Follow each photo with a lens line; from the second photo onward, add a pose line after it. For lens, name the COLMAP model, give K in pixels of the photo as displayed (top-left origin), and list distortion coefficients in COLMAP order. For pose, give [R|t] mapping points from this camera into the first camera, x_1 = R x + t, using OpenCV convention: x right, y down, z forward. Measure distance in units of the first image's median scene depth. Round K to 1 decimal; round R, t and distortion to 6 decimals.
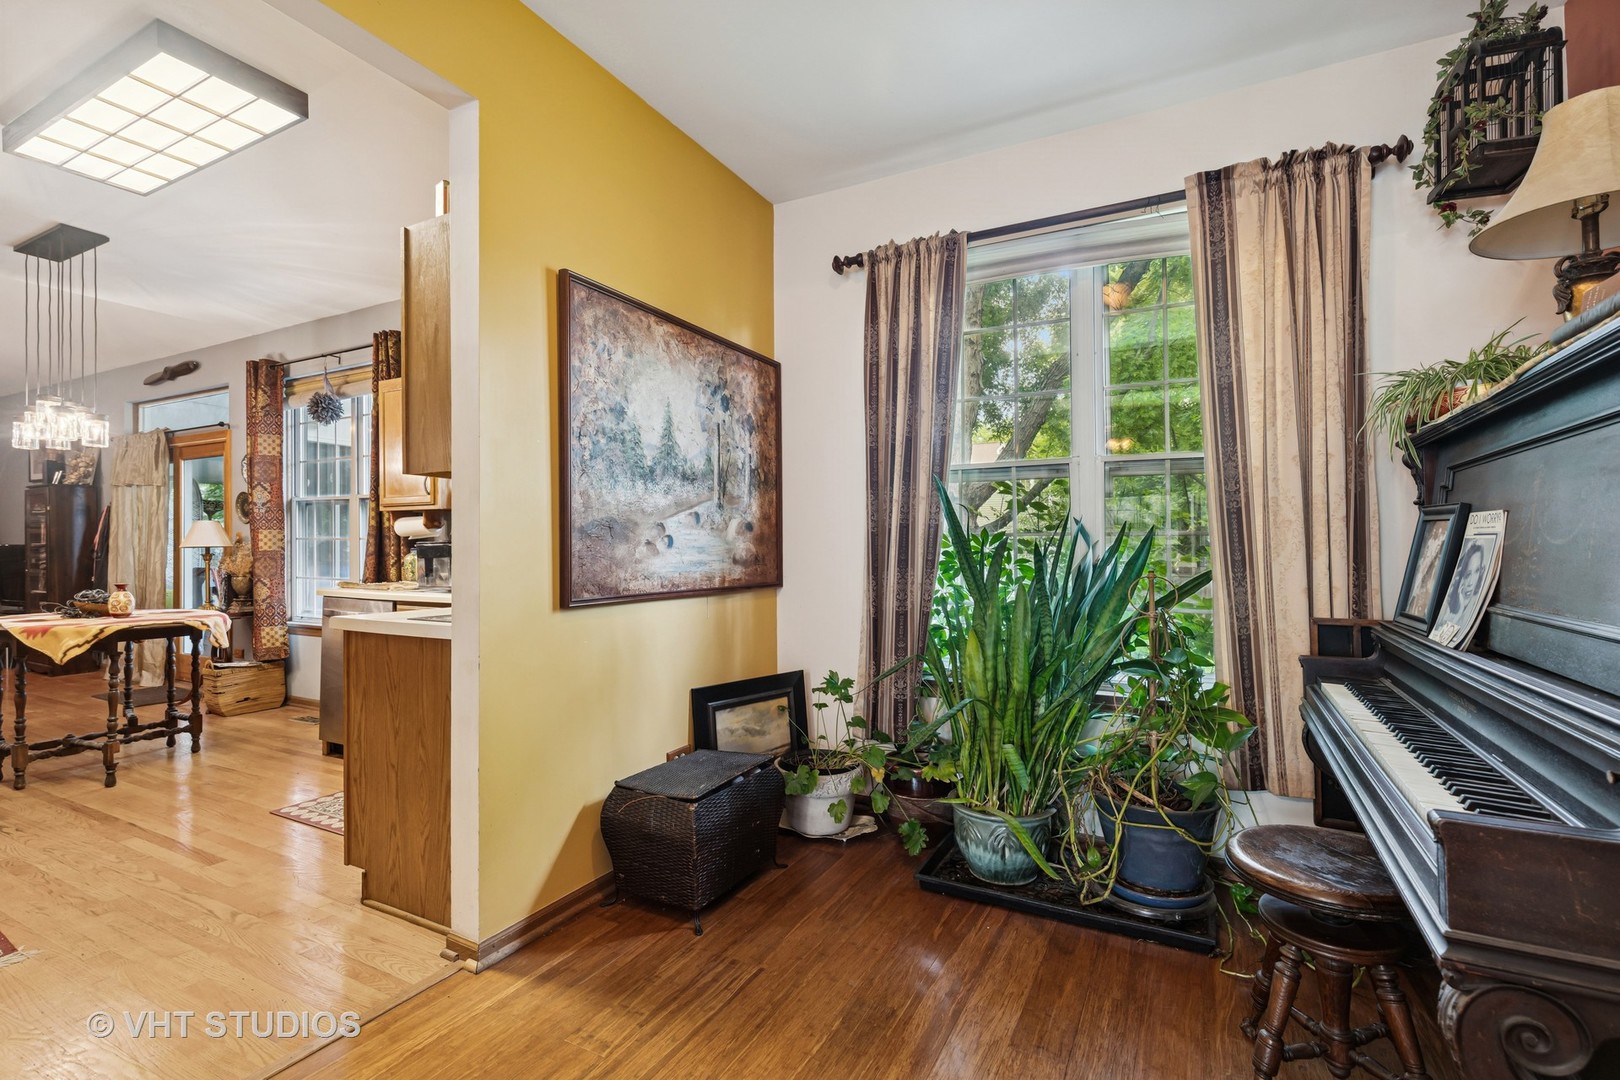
lens RADIAL K [[730.0, 0, 813.7], [0, 730.0, 547.5], [0, 0, 1]] dist [0.003671, 0.001257]
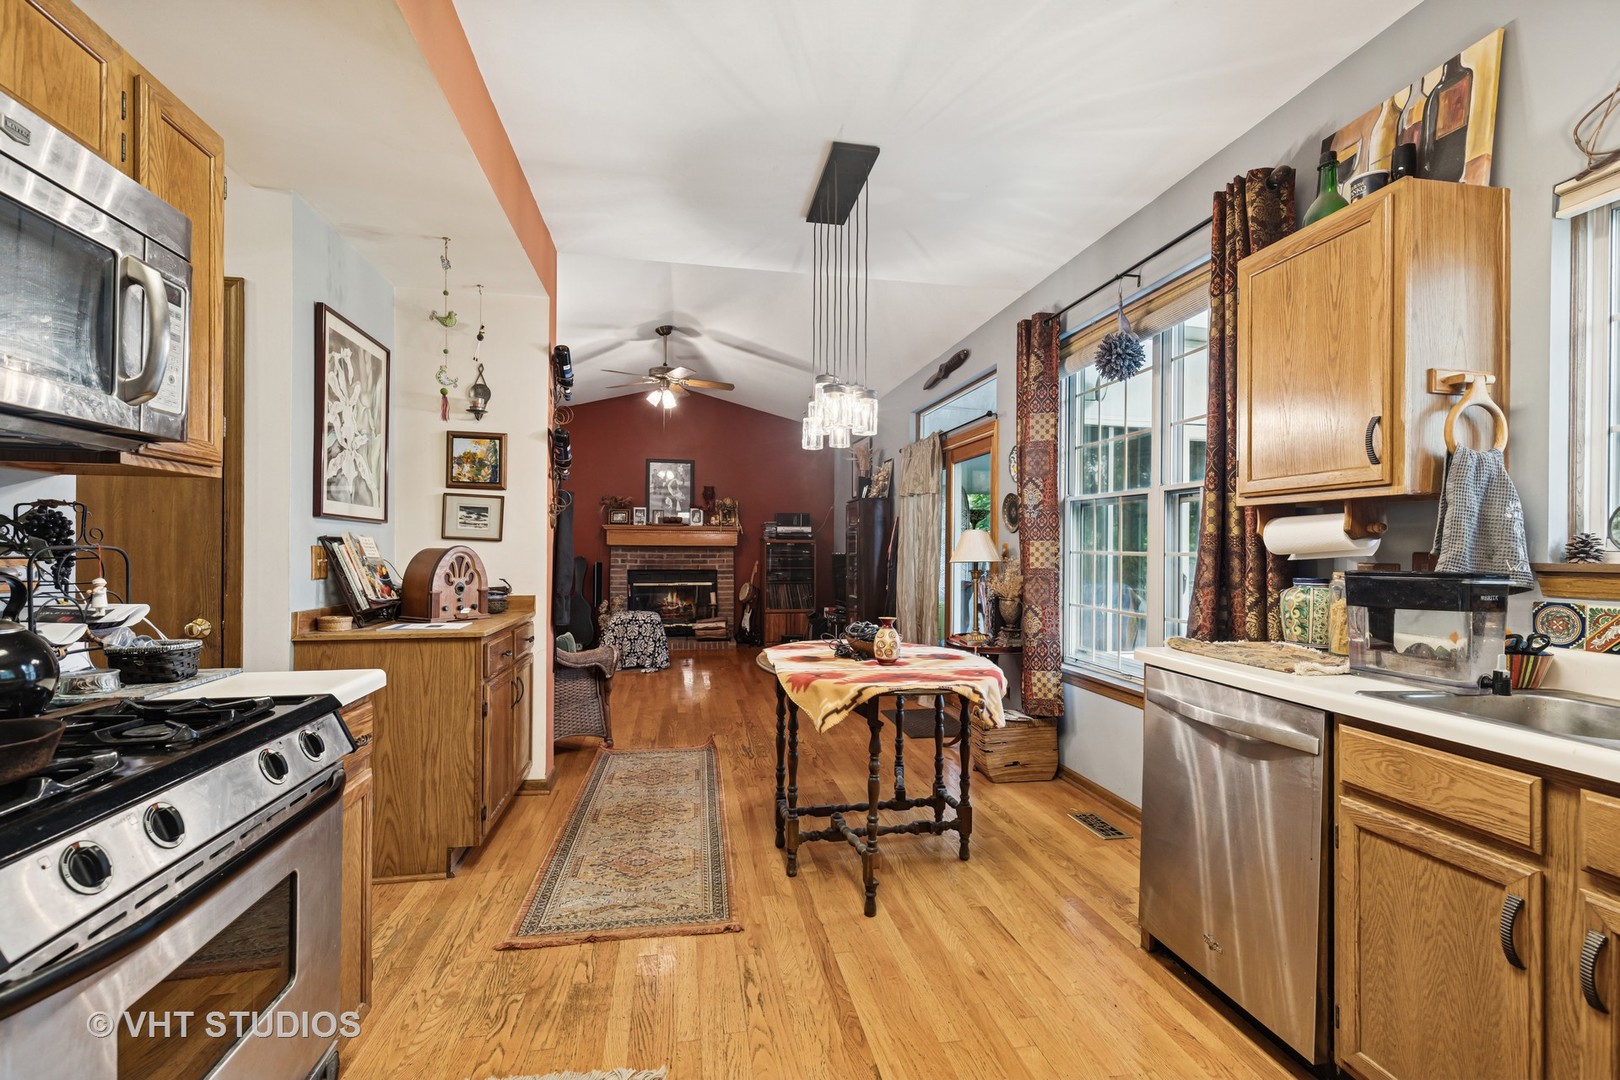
lens RADIAL K [[730.0, 0, 810.0], [0, 730.0, 548.1], [0, 0, 1]] dist [0.003671, 0.001257]
pose [[0.616773, 0.003856, -0.787131, -0.303110], [-0.008190, 0.999965, -0.001519, -0.013499], [0.787098, 0.007383, 0.616784, 0.354560]]
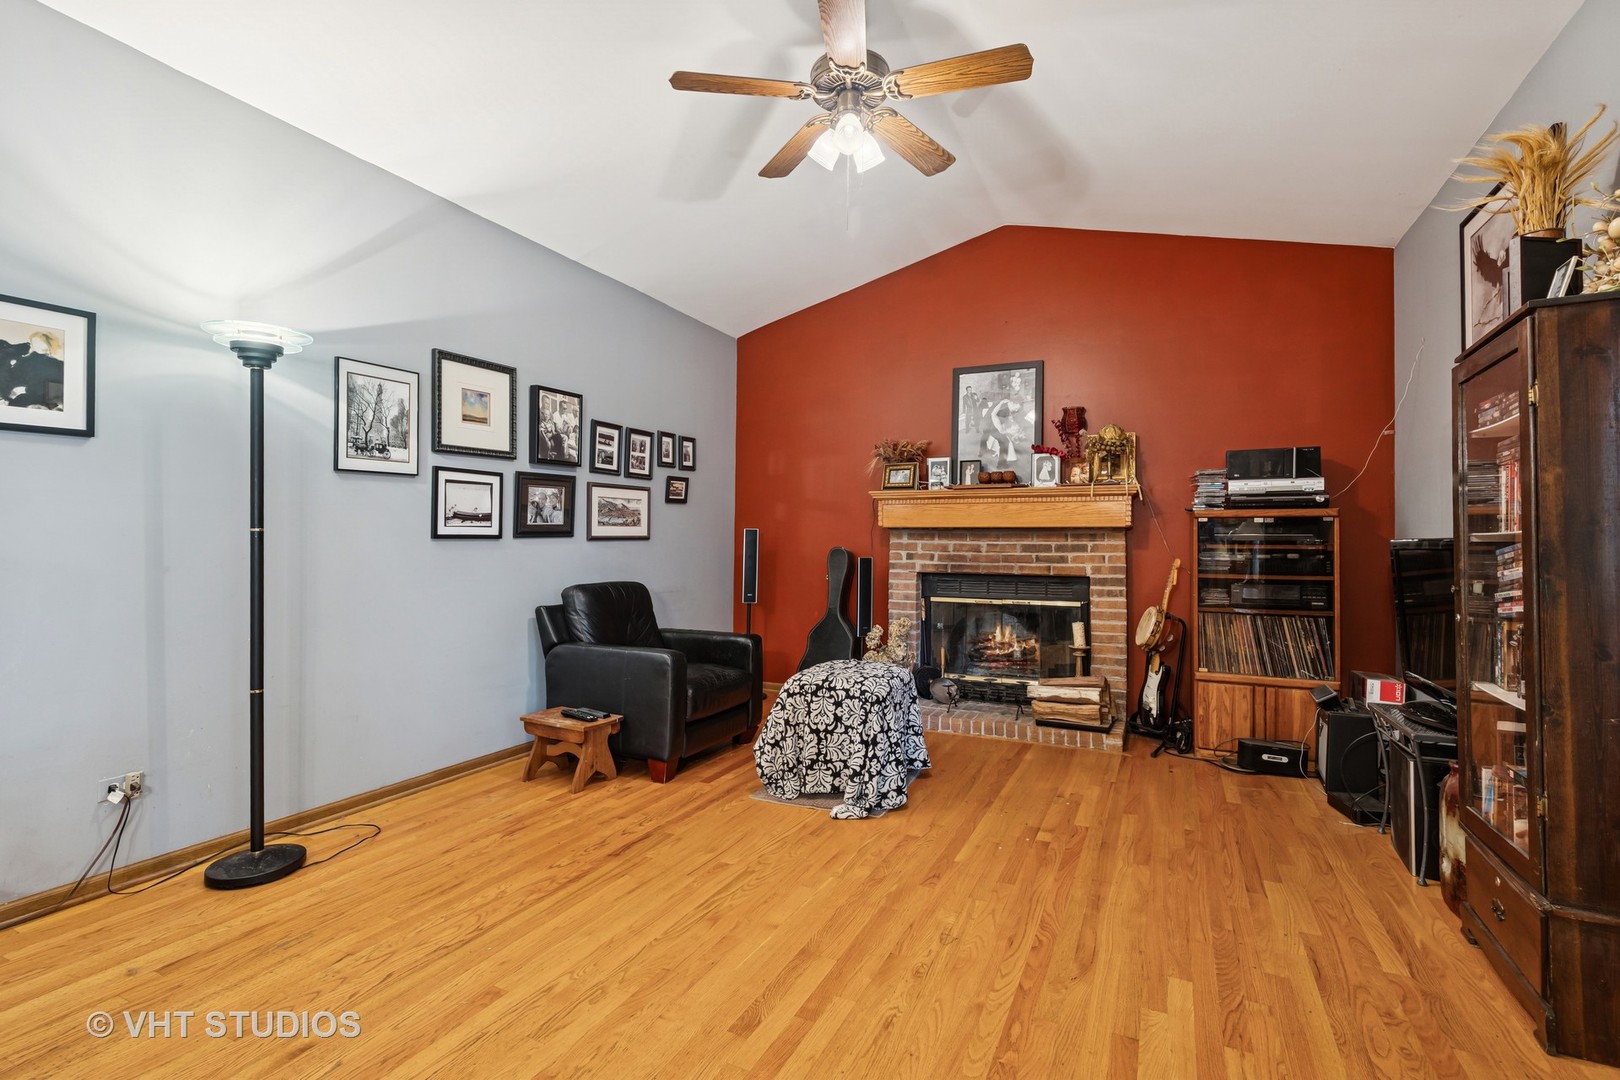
lens RADIAL K [[730.0, 0, 818.5], [0, 730.0, 532.9], [0, 0, 1]] dist [0.003671, 0.001257]
pose [[0.037485, -0.015300, -0.999180, -1.000230], [-0.010691, 0.999819, -0.015711, 0.004245], [0.999240, 0.011271, 0.037314, 0.929503]]
